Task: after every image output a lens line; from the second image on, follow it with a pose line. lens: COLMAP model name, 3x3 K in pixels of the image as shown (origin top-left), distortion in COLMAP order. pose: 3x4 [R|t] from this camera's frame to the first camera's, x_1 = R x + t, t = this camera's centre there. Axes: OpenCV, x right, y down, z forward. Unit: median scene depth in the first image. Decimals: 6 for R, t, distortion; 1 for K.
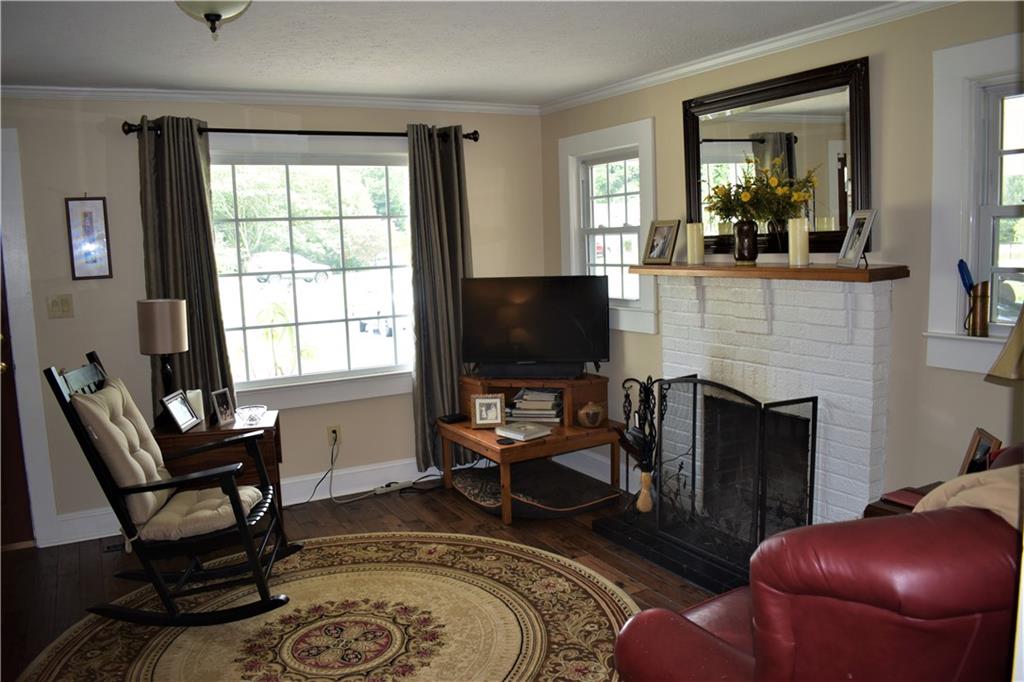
lens RADIAL K [[797.5, 0, 512.0], [0, 797.5, 341.0], [0, 0, 1]] dist [-0.086061, 0.008834]
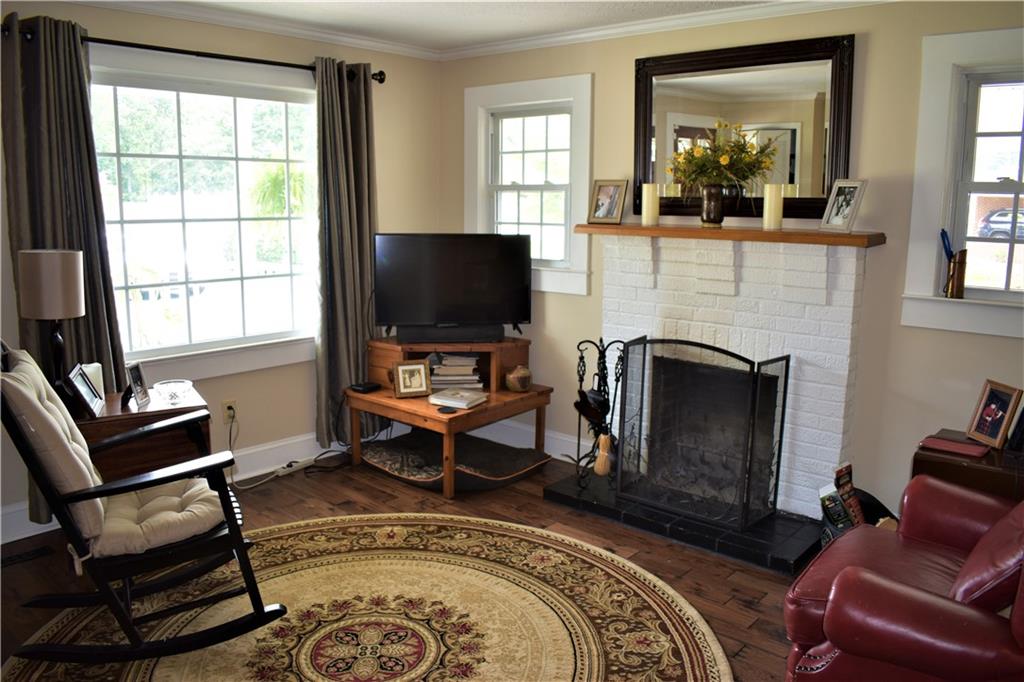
lens RADIAL K [[797.5, 0, 512.0], [0, 797.5, 341.0], [0, 0, 1]] dist [-0.086061, 0.008834]
pose [[0.941746, -0.016147, 0.335937, -0.272984], [0.000644, 0.998932, 0.046210, 0.002519], [-0.336324, -0.043302, 0.940750, 0.112034]]
